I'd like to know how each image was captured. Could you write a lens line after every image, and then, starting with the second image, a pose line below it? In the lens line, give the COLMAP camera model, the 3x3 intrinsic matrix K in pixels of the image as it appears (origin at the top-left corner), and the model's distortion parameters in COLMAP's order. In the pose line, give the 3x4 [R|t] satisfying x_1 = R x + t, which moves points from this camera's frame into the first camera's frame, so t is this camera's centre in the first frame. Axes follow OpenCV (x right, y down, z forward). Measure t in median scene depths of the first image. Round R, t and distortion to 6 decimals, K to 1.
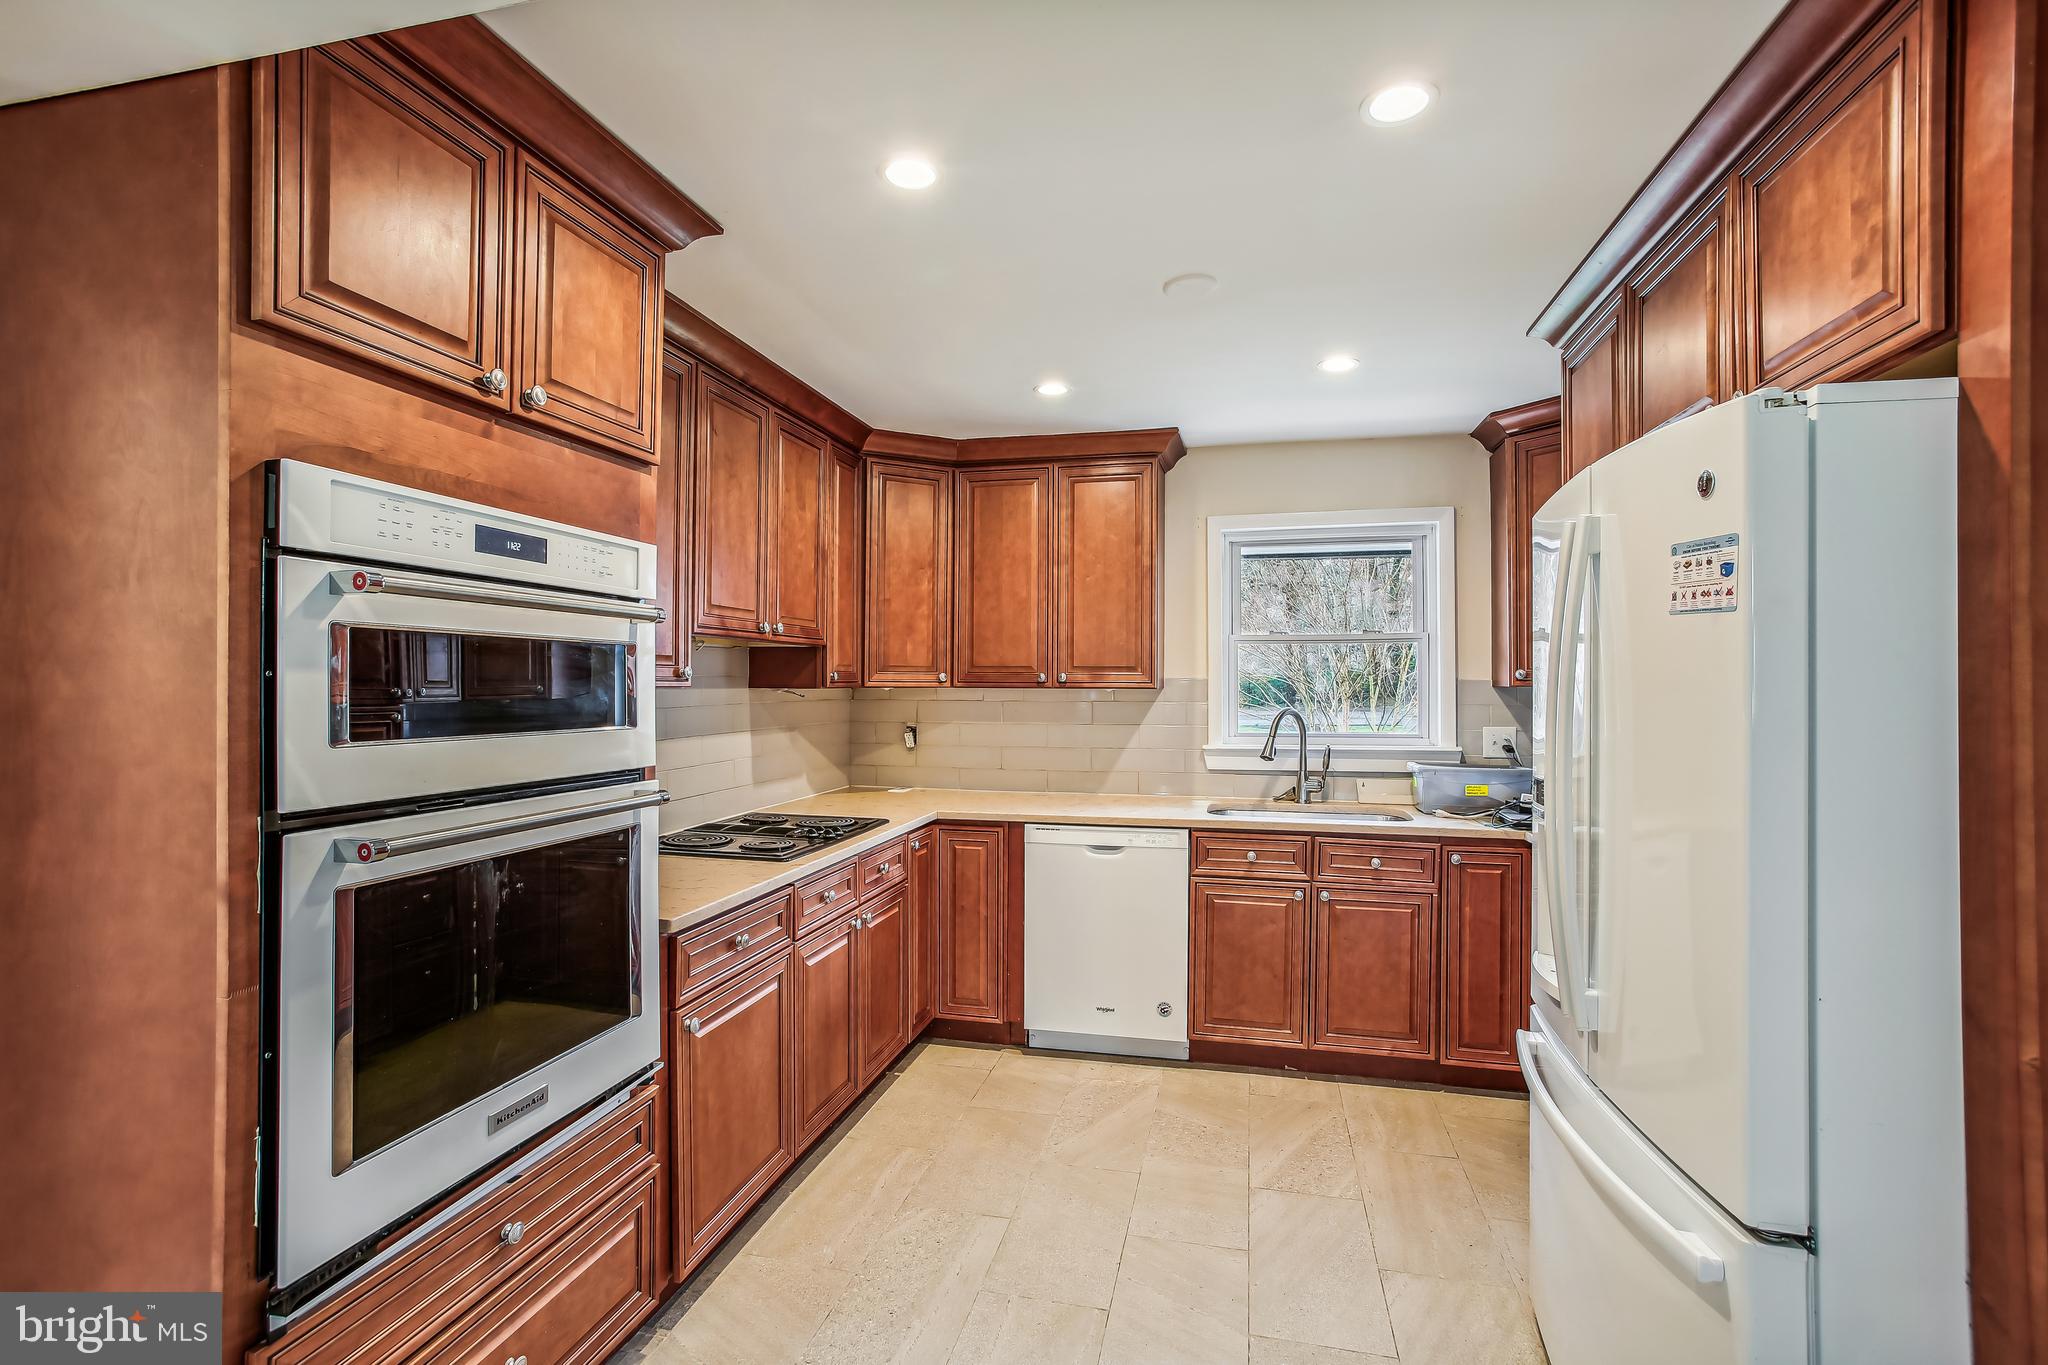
lens RADIAL K [[960.3, 0, 1024.0], [0, 960.3, 682.5], [0, 0, 1]] dist [-0.006503, 0.027101]
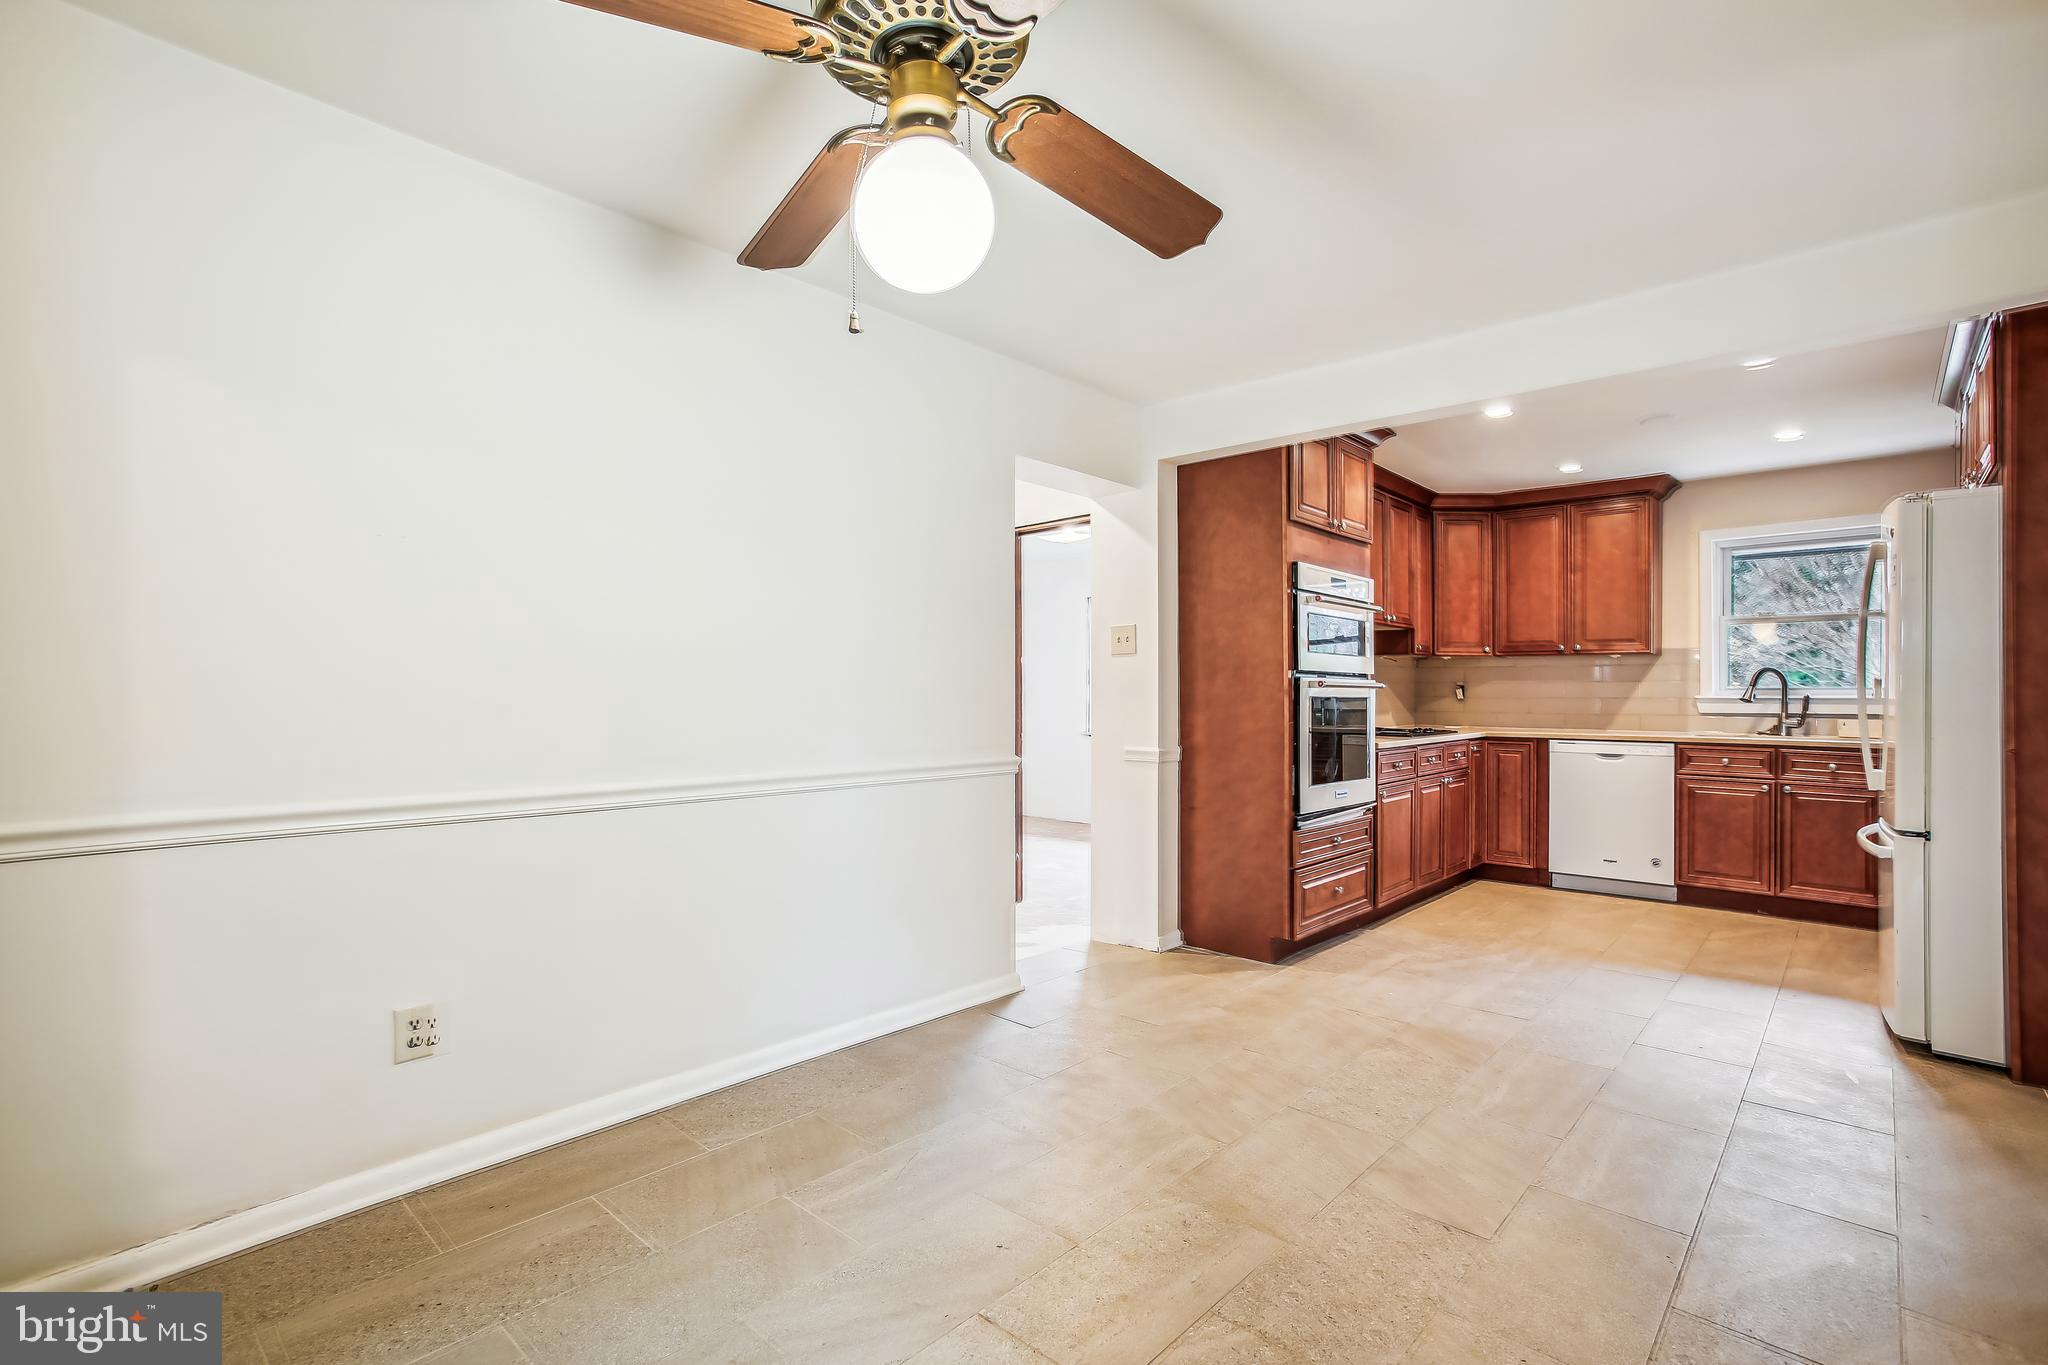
lens RADIAL K [[960.3, 0, 1024.0], [0, 960.3, 682.5], [0, 0, 1]] dist [-0.006503, 0.027101]
pose [[0.884342, -0.001722, -0.466836, -0.025160], [-0.003540, 0.999940, -0.010394, 0.072179], [0.466826, 0.010845, 0.884283, -0.775869]]
